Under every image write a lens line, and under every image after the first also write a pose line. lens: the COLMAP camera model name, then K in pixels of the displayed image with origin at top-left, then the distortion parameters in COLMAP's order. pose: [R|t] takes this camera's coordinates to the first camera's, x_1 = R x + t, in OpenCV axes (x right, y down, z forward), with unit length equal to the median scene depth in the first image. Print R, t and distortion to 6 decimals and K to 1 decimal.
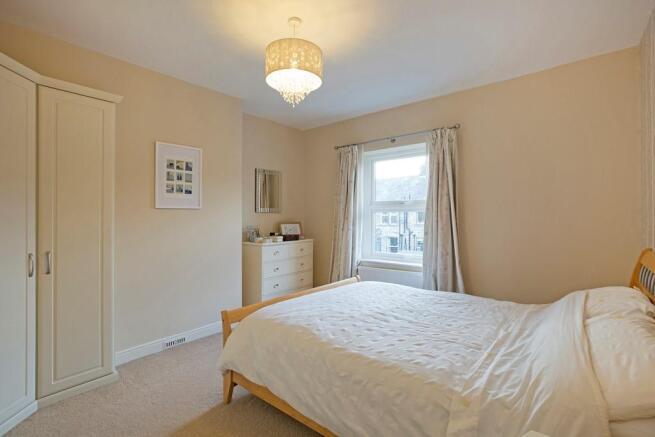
lens RADIAL K [[308.1, 0, 330.6], [0, 308.1, 217.2], [0, 0, 1]] dist [-0.000575, 0.000268]
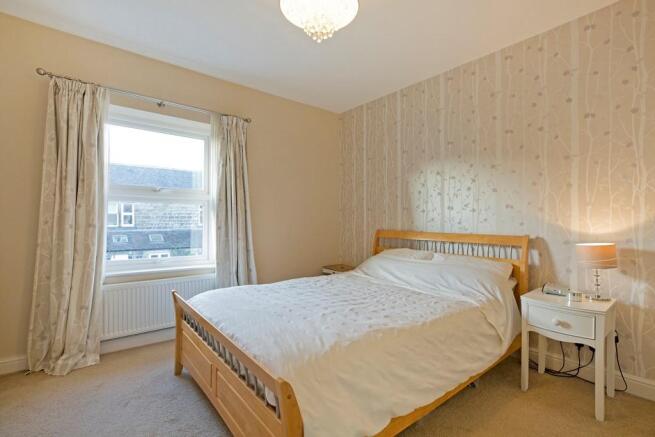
lens RADIAL K [[308.1, 0, 330.6], [0, 308.1, 217.2], [0, 0, 1]] dist [-0.000575, 0.000268]
pose [[0.188655, 0.005355, 0.982029, -0.535937], [-0.006025, 0.999973, -0.004296, 0.026331], [-0.982025, -0.005106, 0.188682, 0.543412]]
